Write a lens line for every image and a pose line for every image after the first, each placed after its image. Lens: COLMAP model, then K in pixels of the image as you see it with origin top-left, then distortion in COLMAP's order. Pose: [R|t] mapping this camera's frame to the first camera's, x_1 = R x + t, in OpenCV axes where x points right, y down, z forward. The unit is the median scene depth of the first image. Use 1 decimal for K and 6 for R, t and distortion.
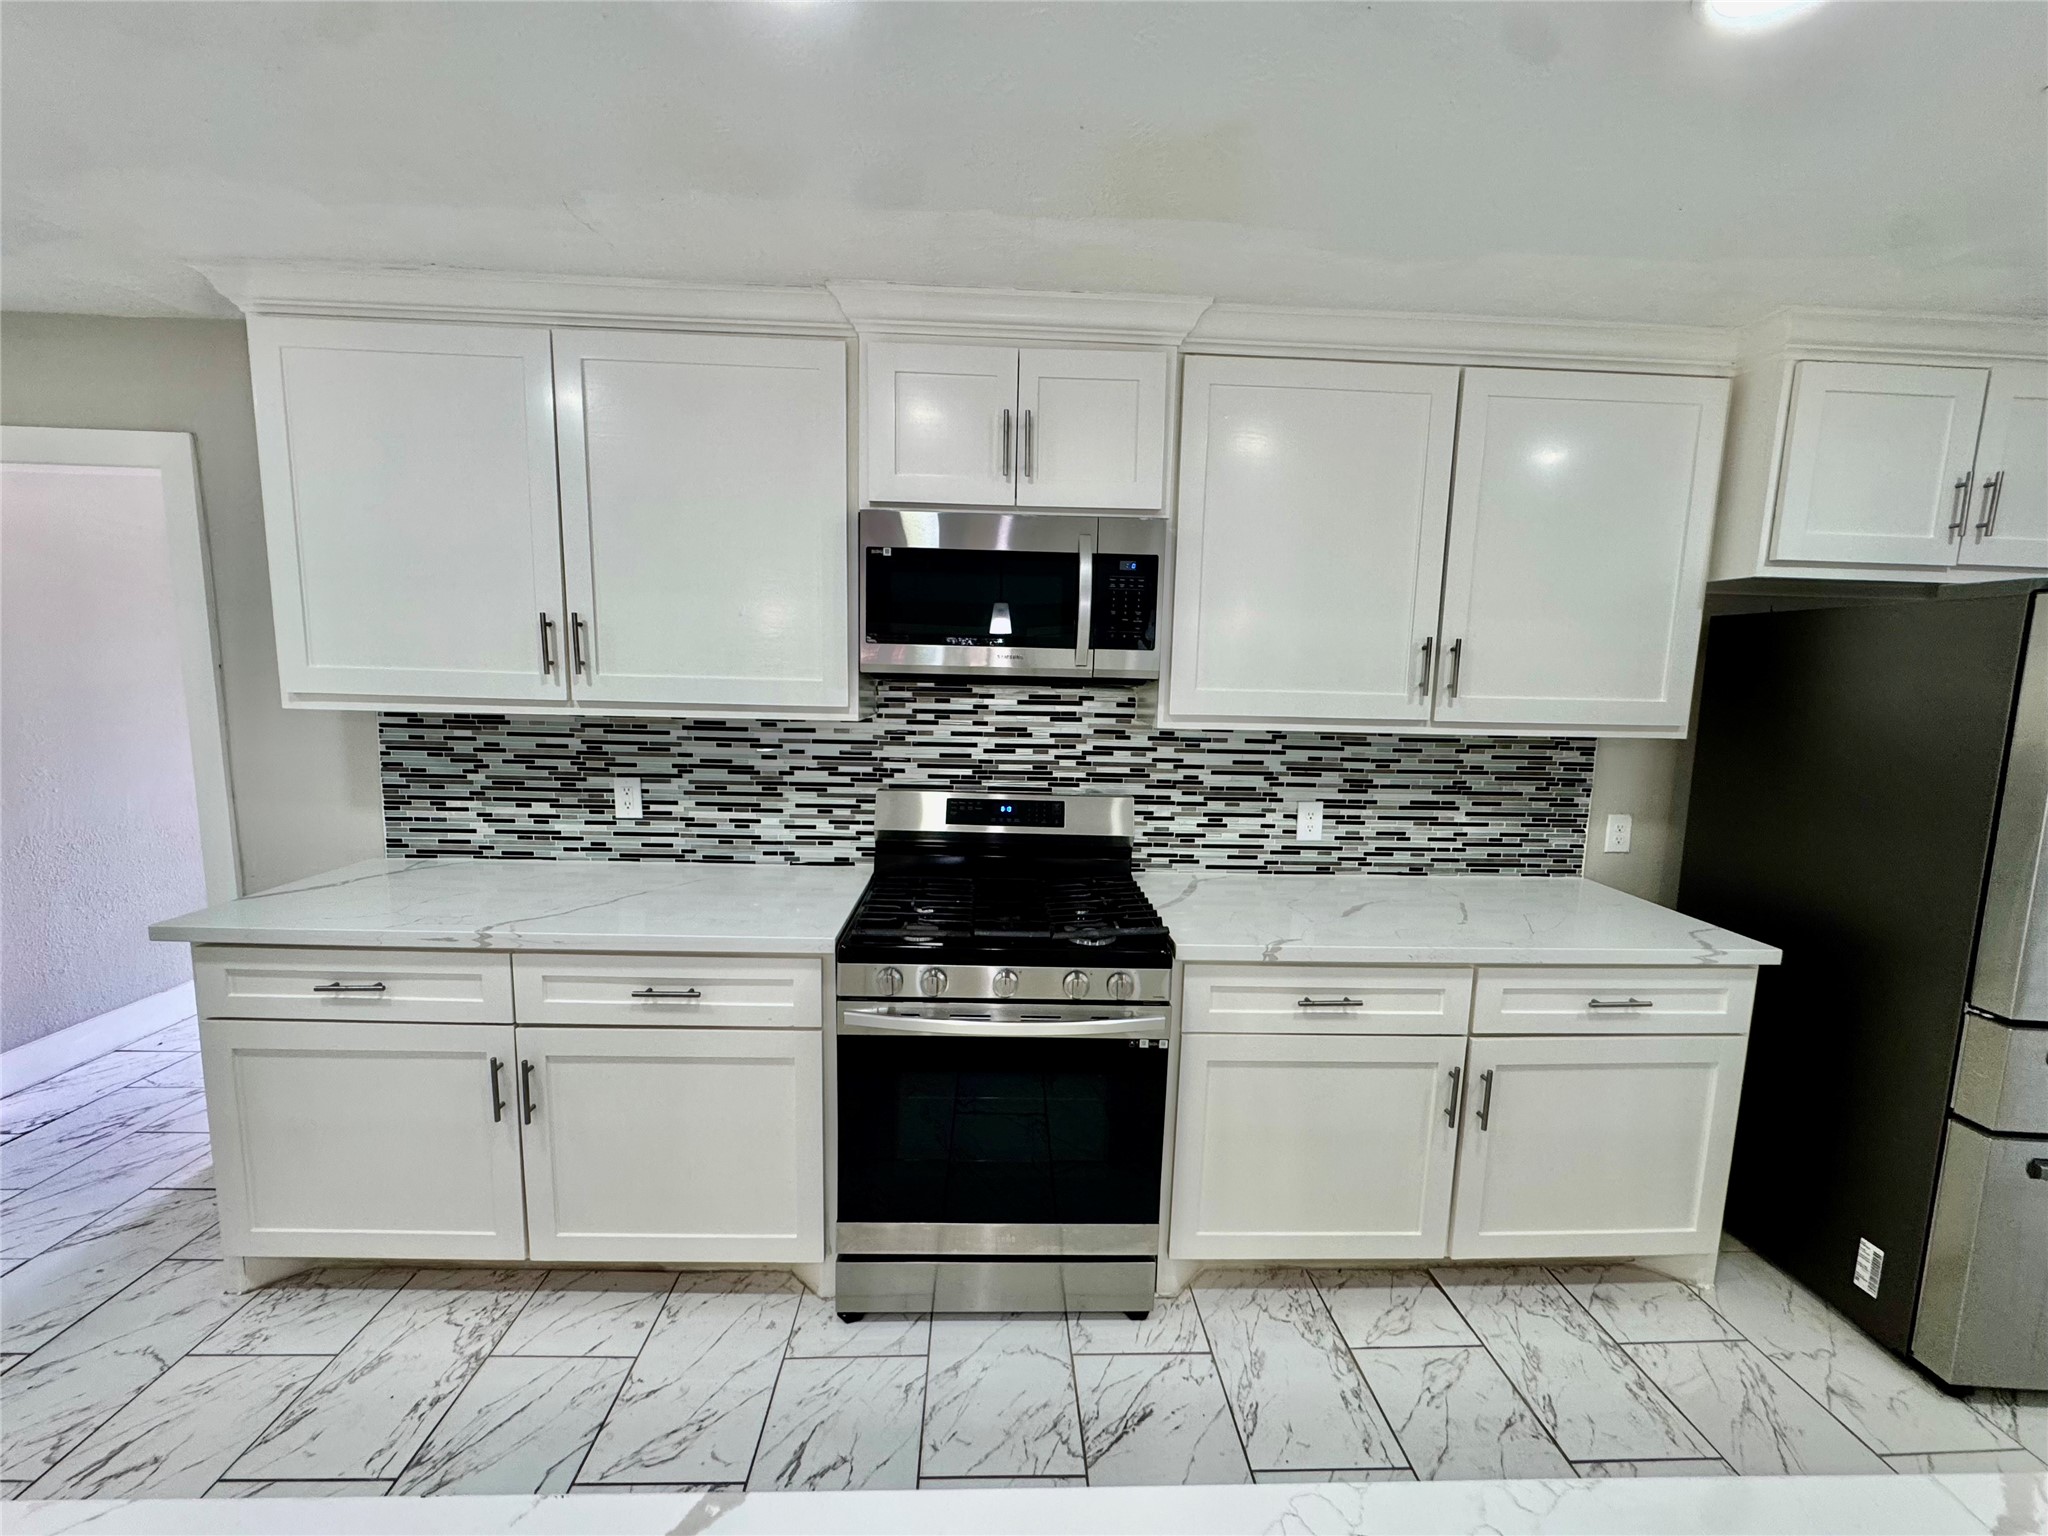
lens RADIAL K [[816.8, 0, 1021.4], [0, 816.8, 768.9], [0, 0, 1]] dist [-0.003821, -0.000448]
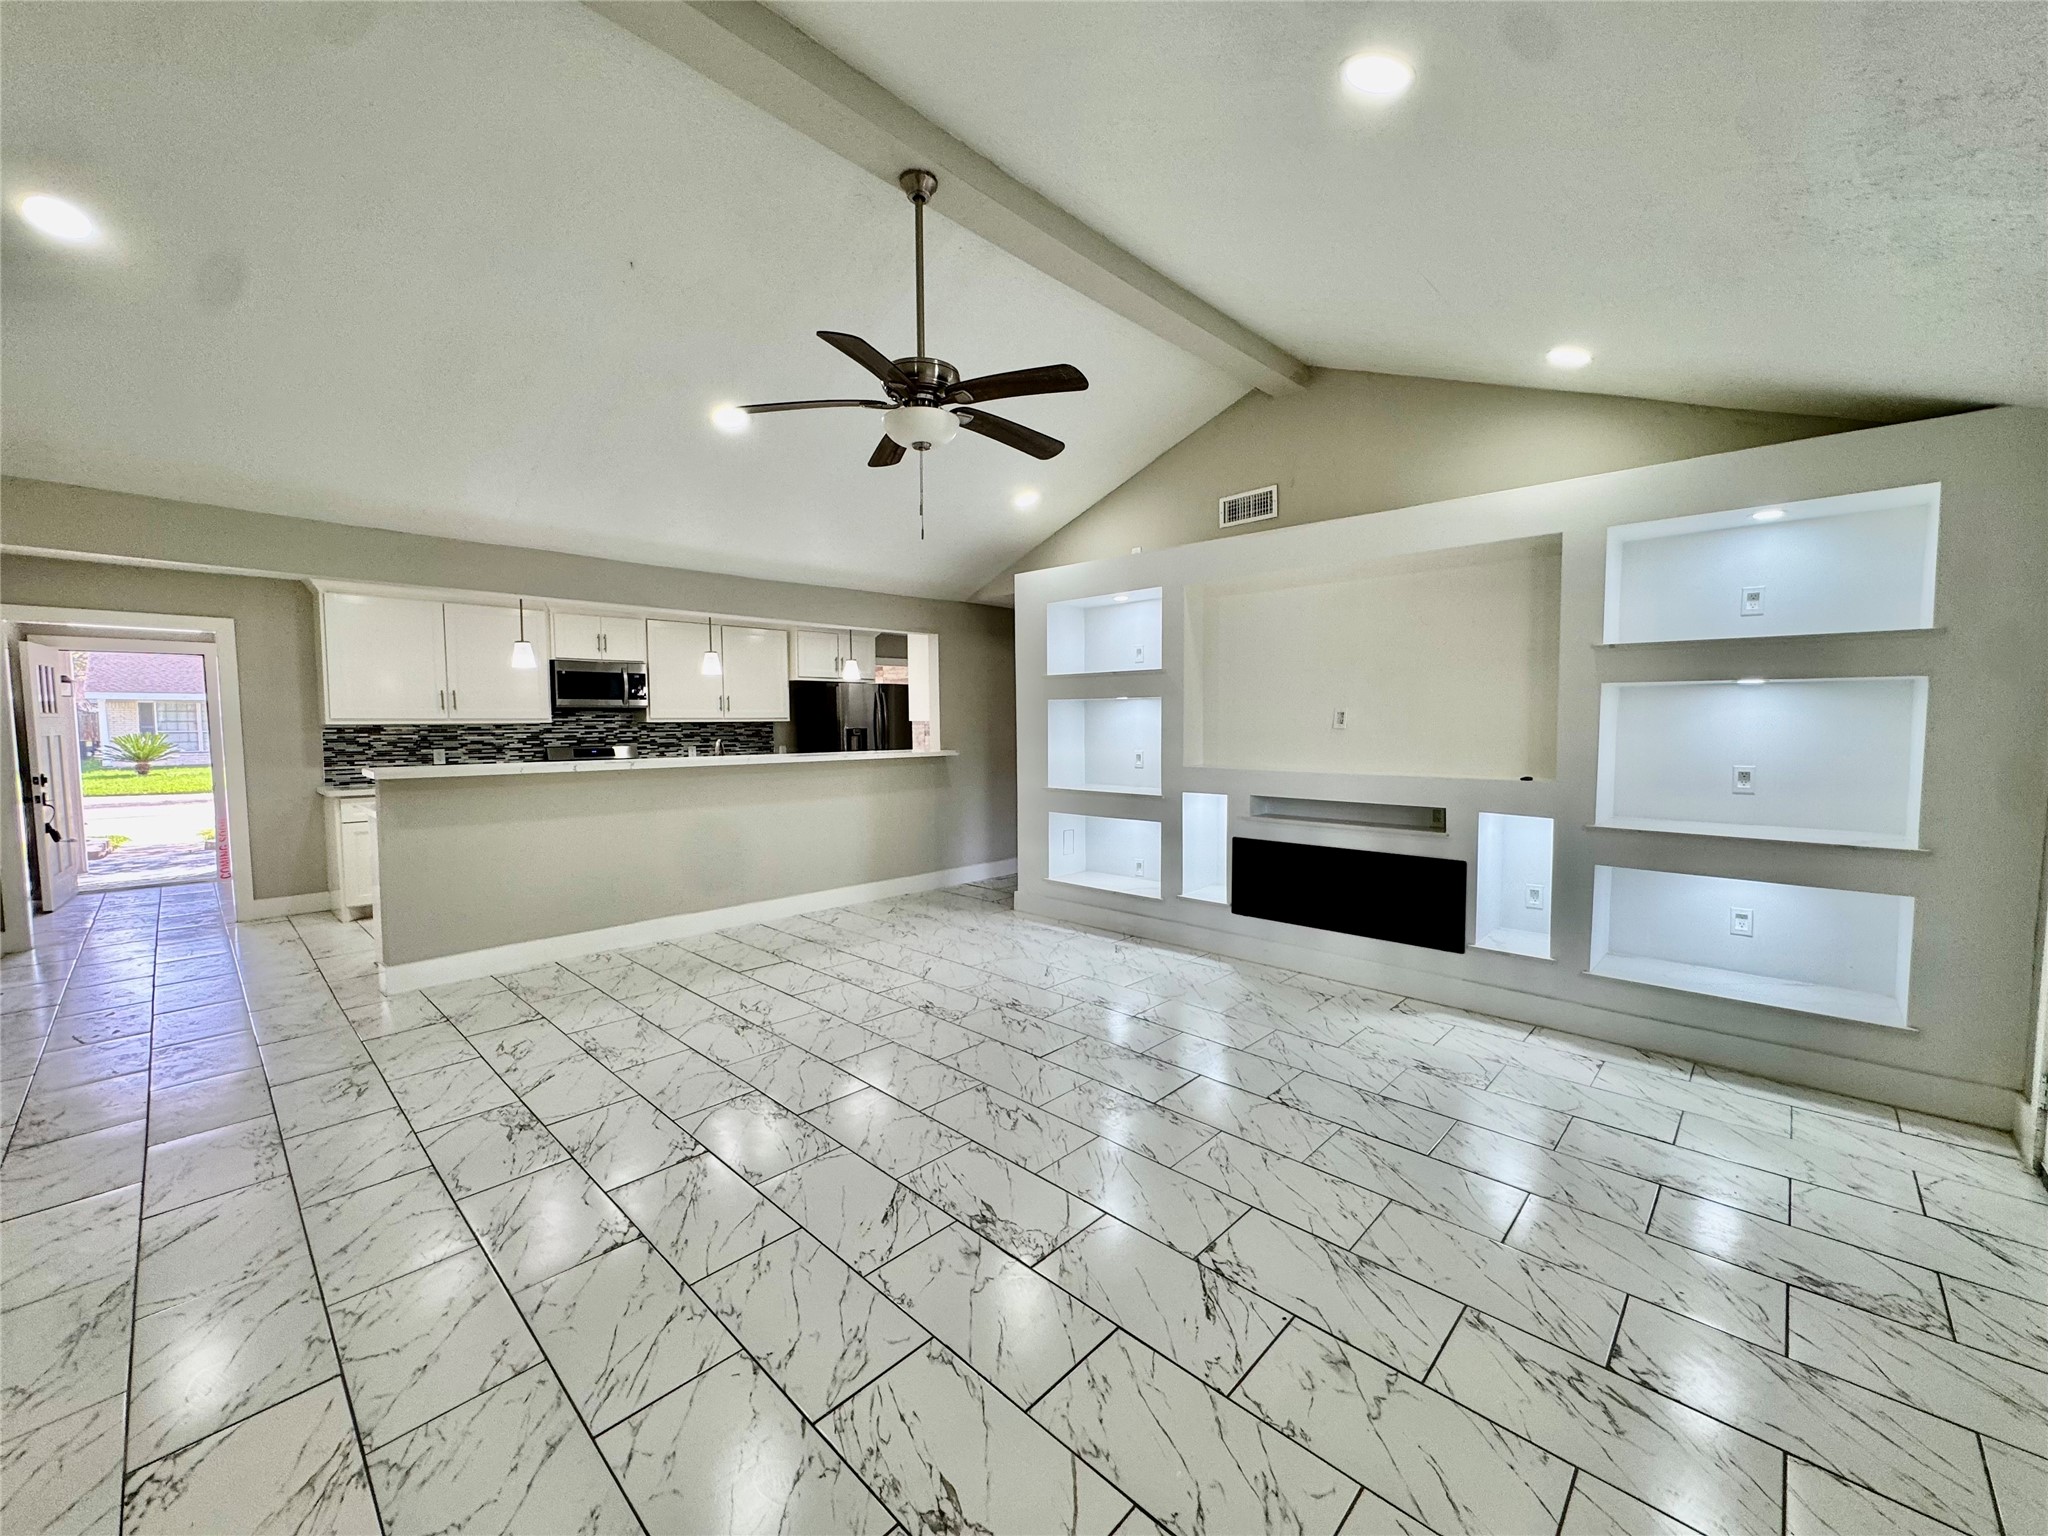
lens RADIAL K [[816.8, 0, 1025.7], [0, 816.8, 760.2], [0, 0, 1]] dist [-0.003821, -0.000448]
pose [[0.715246, -0.063863, 0.695949, -0.969915], [0.109957, 0.993697, -0.021821, 0.318478], [-0.690169, 0.092132, 0.717760, -2.264735]]
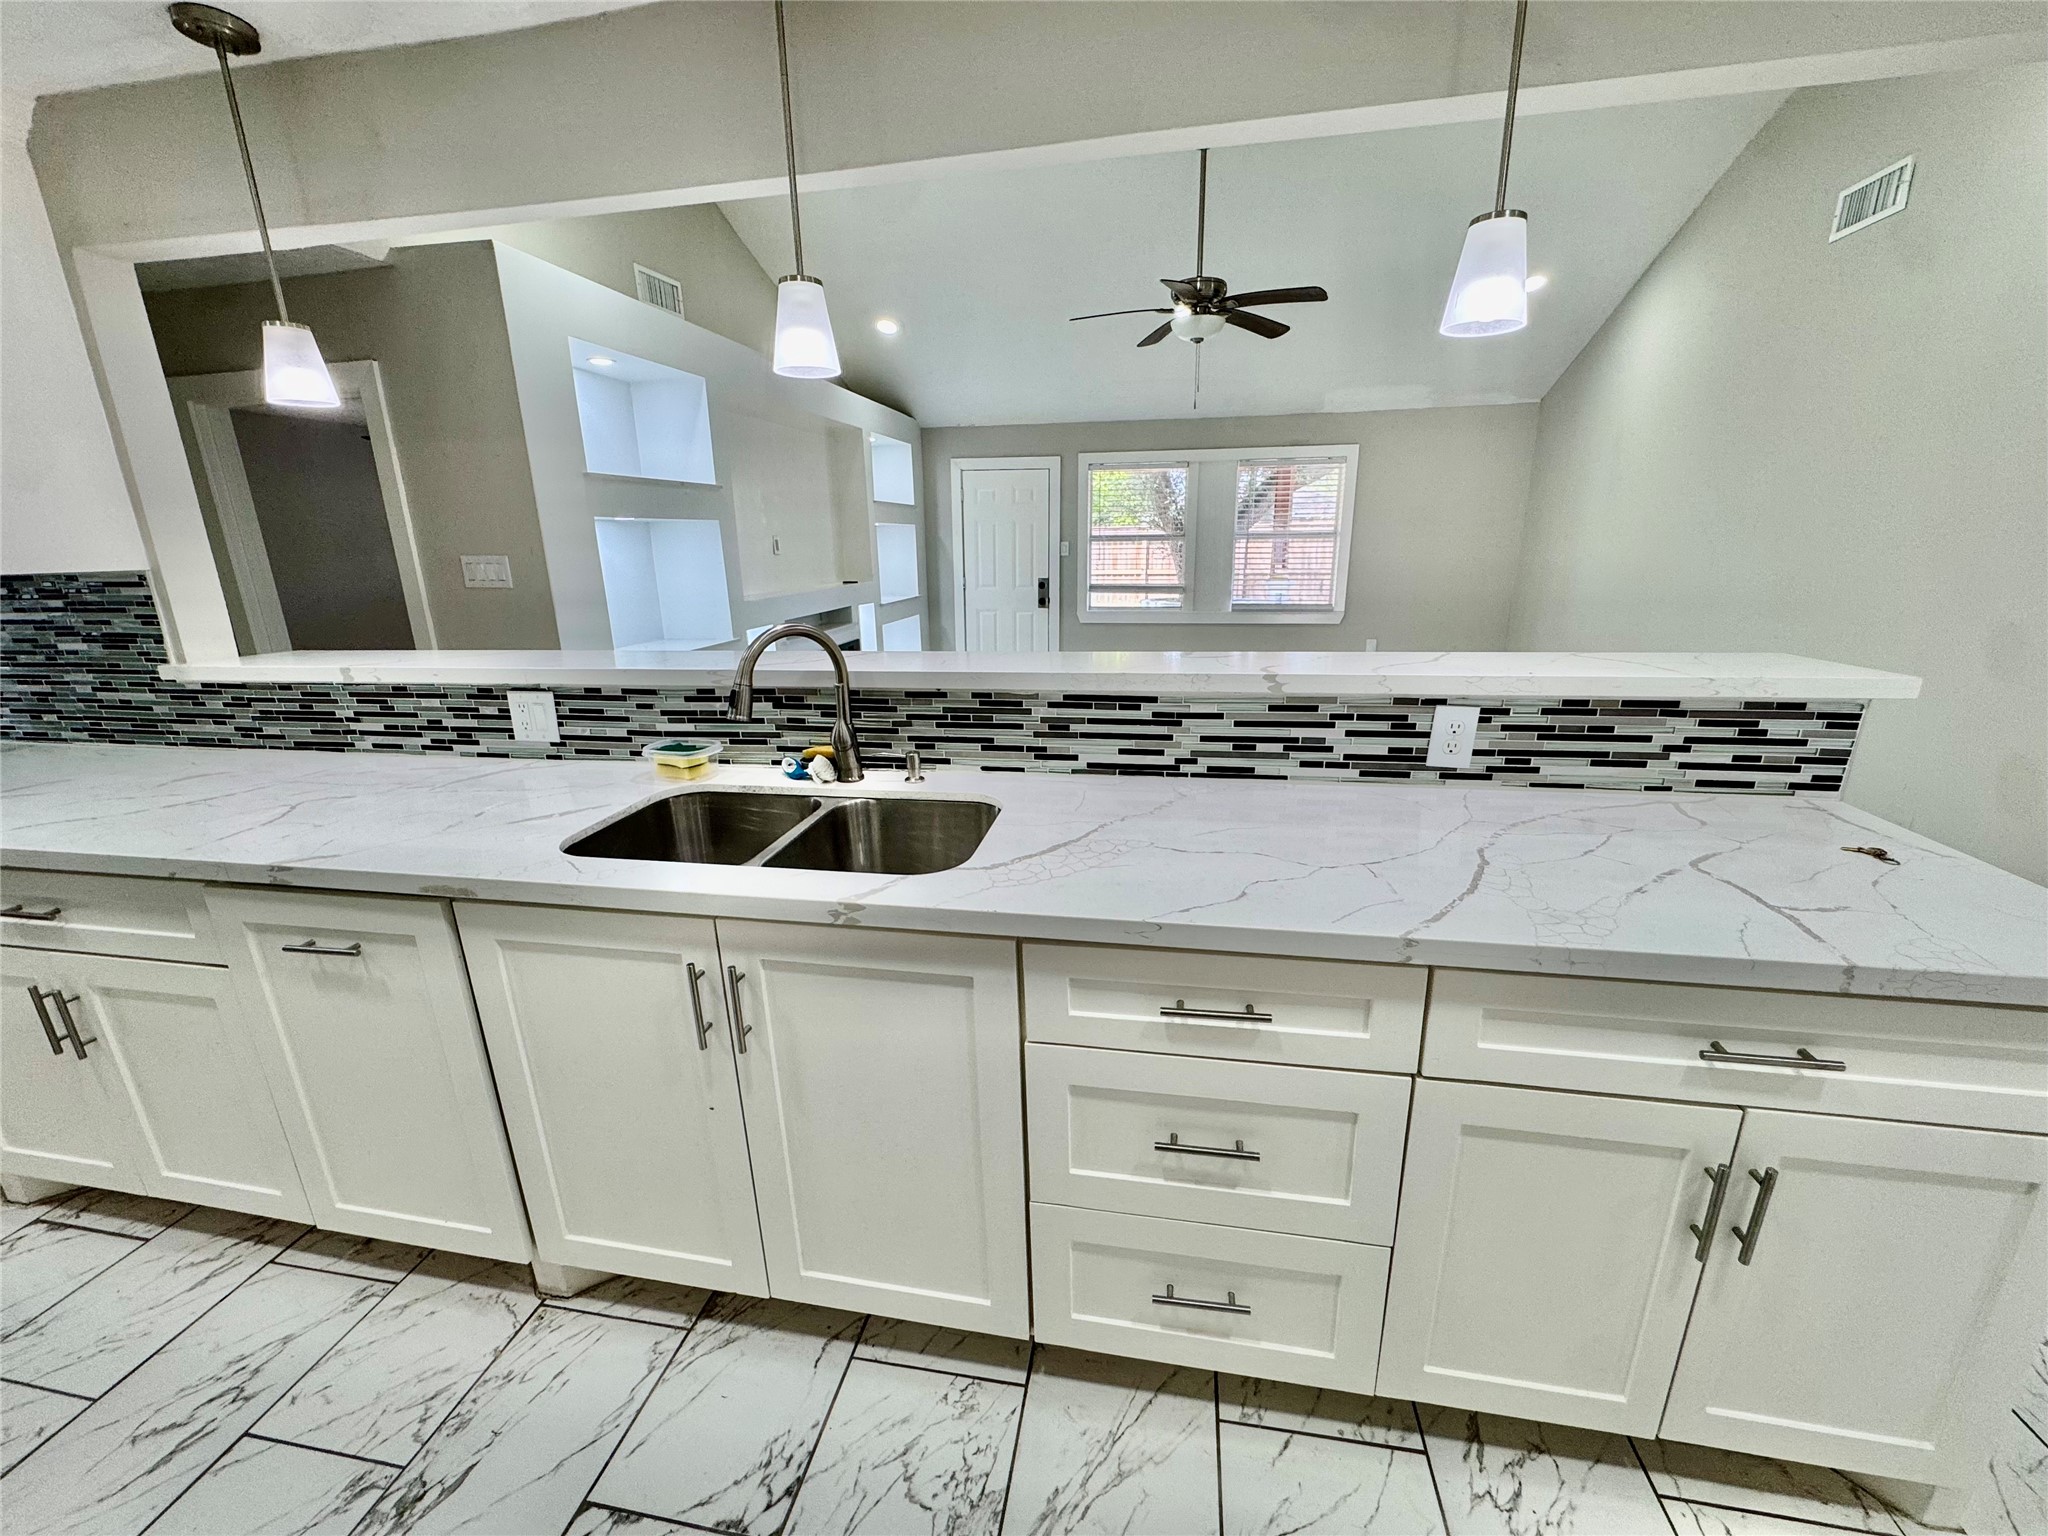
lens RADIAL K [[816.8, 0, 1034.8], [0, 816.8, 767.2], [0, 0, 1]] dist [-0.003821, -0.000448]
pose [[-0.974777, -0.066435, 0.213062, -0.306394], [0.023437, 0.918917, 0.393754, -0.038593], [-0.221945, 0.388816, -0.894183, 0.622211]]
